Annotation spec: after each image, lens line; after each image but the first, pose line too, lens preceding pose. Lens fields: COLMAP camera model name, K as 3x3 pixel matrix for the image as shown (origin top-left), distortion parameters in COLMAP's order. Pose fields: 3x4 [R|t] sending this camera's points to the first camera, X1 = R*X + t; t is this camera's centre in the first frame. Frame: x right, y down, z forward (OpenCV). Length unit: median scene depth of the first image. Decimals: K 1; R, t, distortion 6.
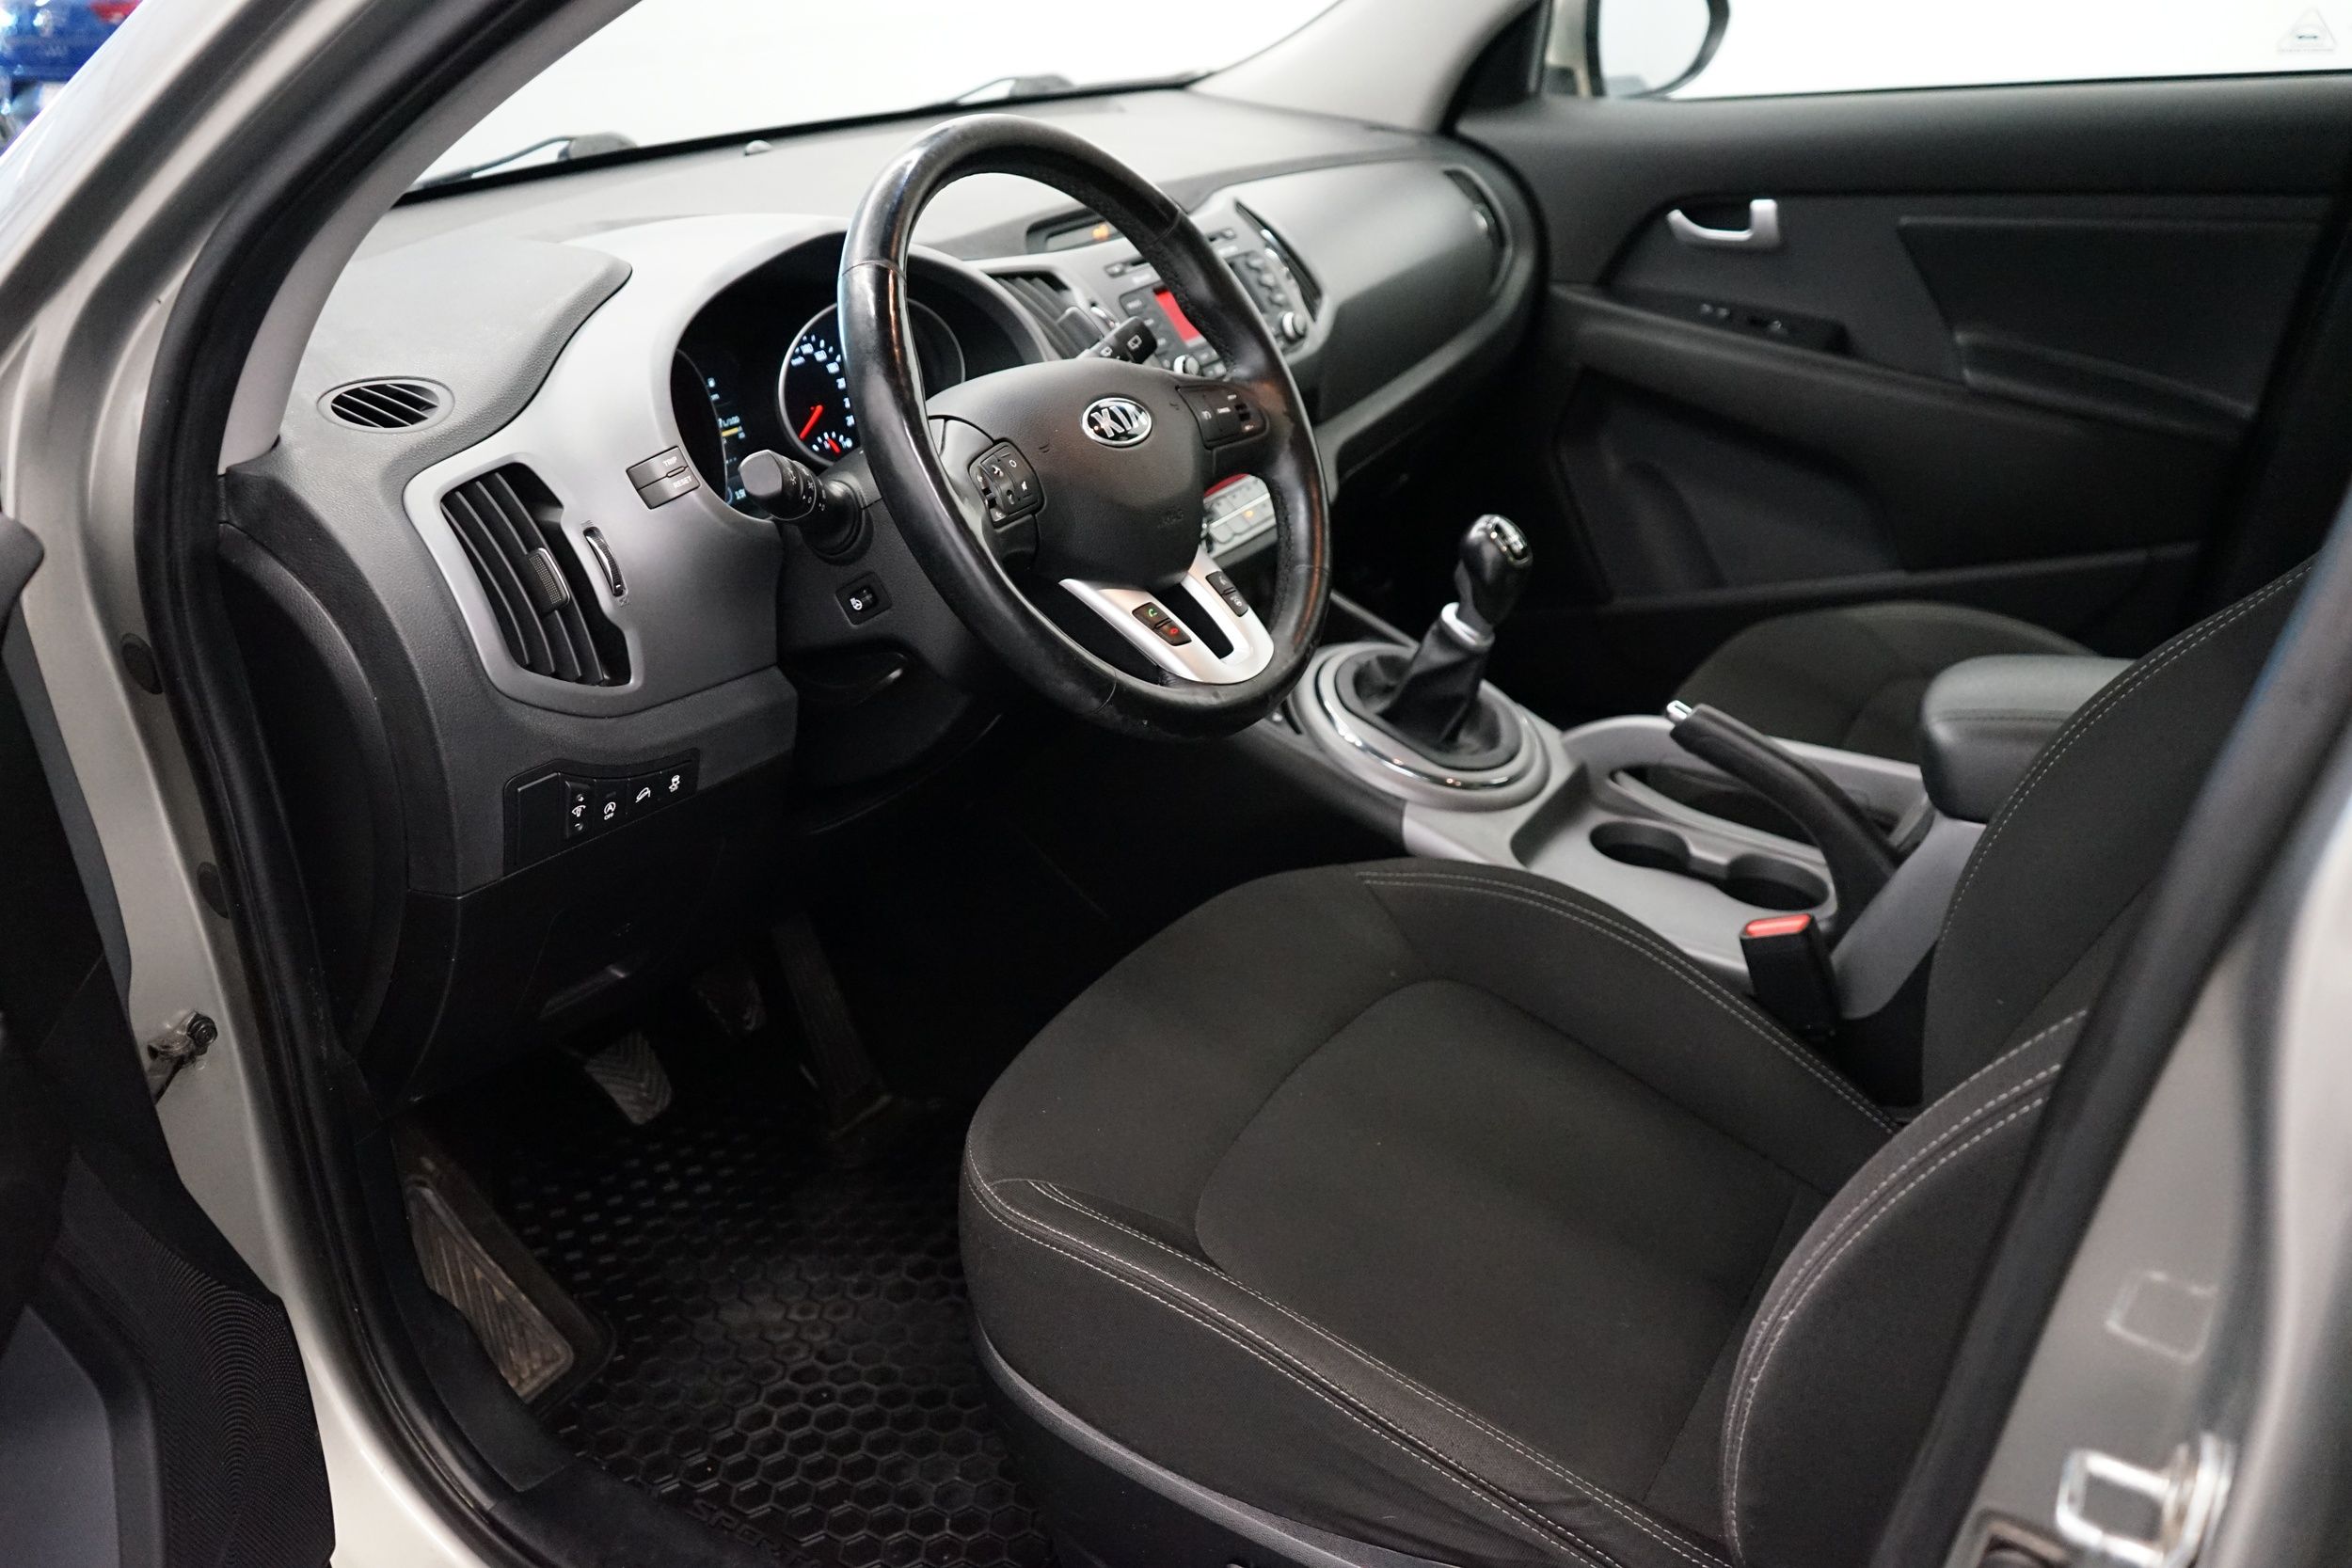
lens RADIAL K [[2008.7, 0, 1172.9], [0, 2008.7, 783.3], [0, 0, 1]] dist [0.007631, 0.029472]
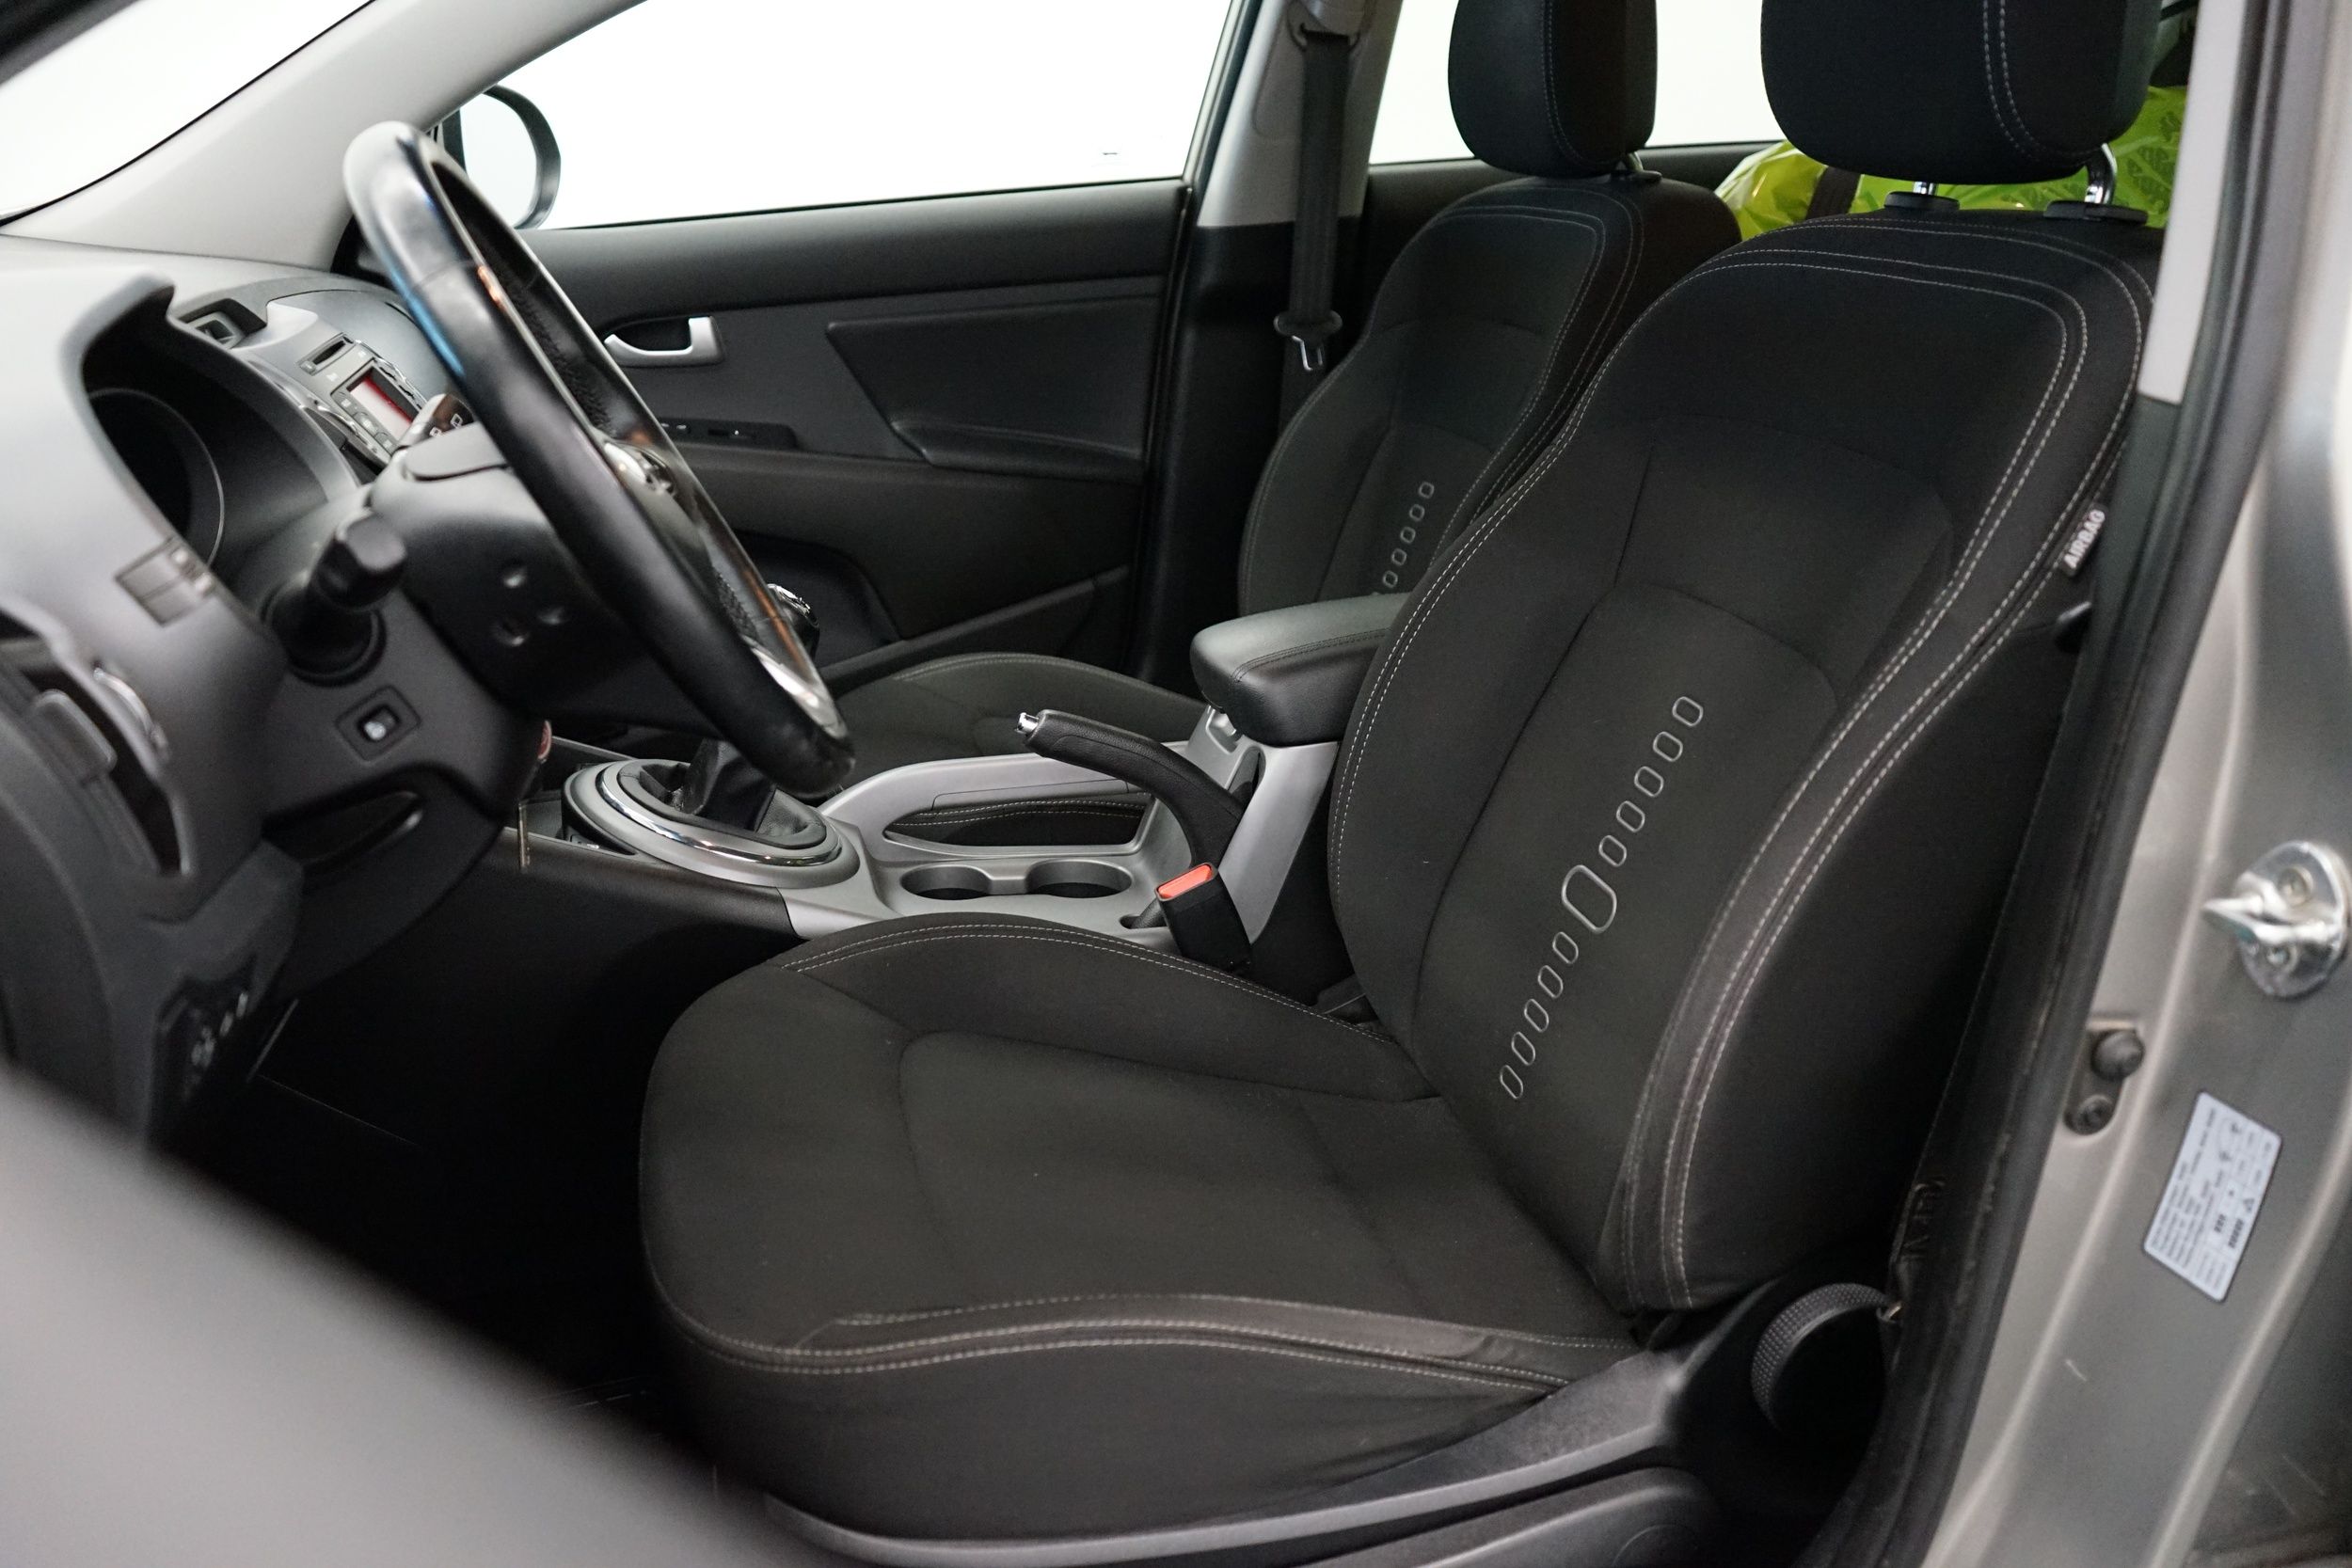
lens RADIAL K [[2008.7, 0, 1172.6], [0, 2008.7, 780.1], [0, 0, 1]] dist [0.007631, 0.029472]
pose [[0.682520, -0.205862, 0.701275, -0.342772], [0.294124, 0.955750, -0.005694, 0.016948], [-0.669072, 0.210148, 0.712868, 0.164758]]
